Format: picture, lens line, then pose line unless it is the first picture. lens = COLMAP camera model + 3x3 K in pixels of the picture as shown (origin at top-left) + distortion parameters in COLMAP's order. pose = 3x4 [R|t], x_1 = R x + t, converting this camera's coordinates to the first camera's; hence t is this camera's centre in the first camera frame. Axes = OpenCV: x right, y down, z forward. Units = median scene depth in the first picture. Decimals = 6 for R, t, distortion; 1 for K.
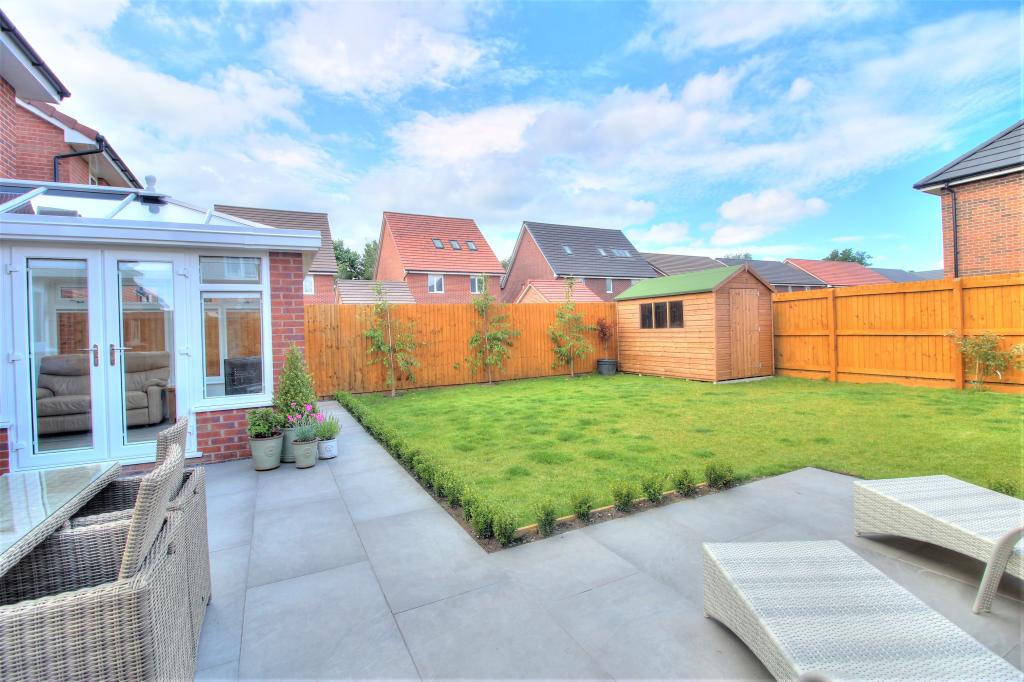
lens RADIAL K [[476.7, 0, 525.6], [0, 476.7, 331.5], [0, 0, 1]] dist [0.001705, -0.018811]
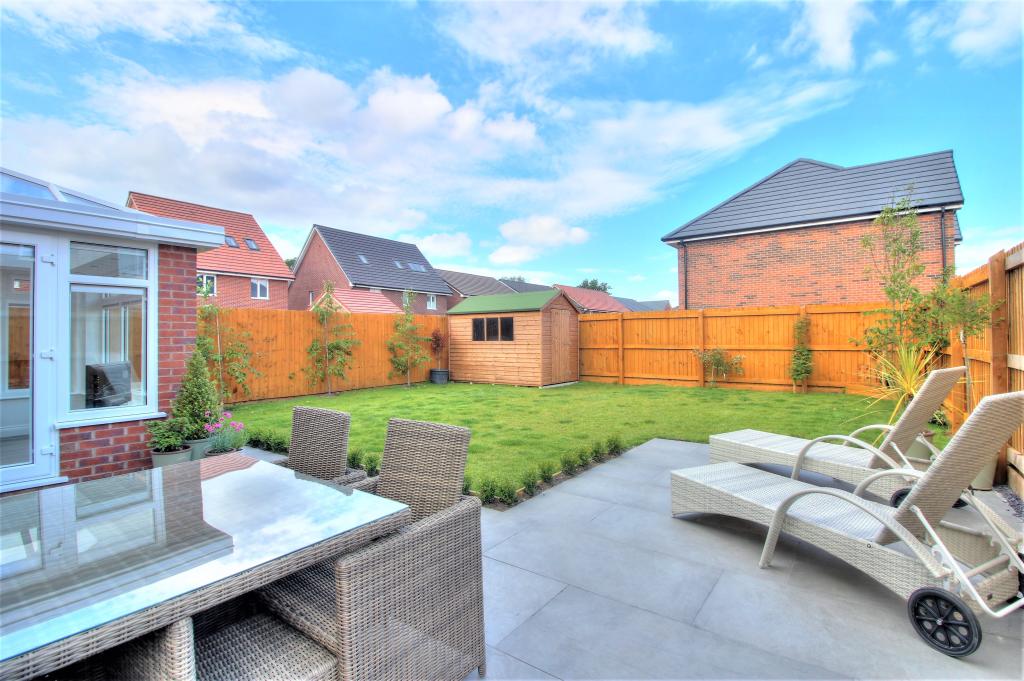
lens RADIAL K [[476.7, 0, 525.6], [0, 476.7, 331.0], [0, 0, 1]] dist [0.001705, -0.018811]
pose [[0.893986, 0.029104, 0.447149, -0.159914], [-0.015810, 0.999316, -0.033435, 0.006882], [-0.447817, 0.022821, 0.893834, -0.045993]]
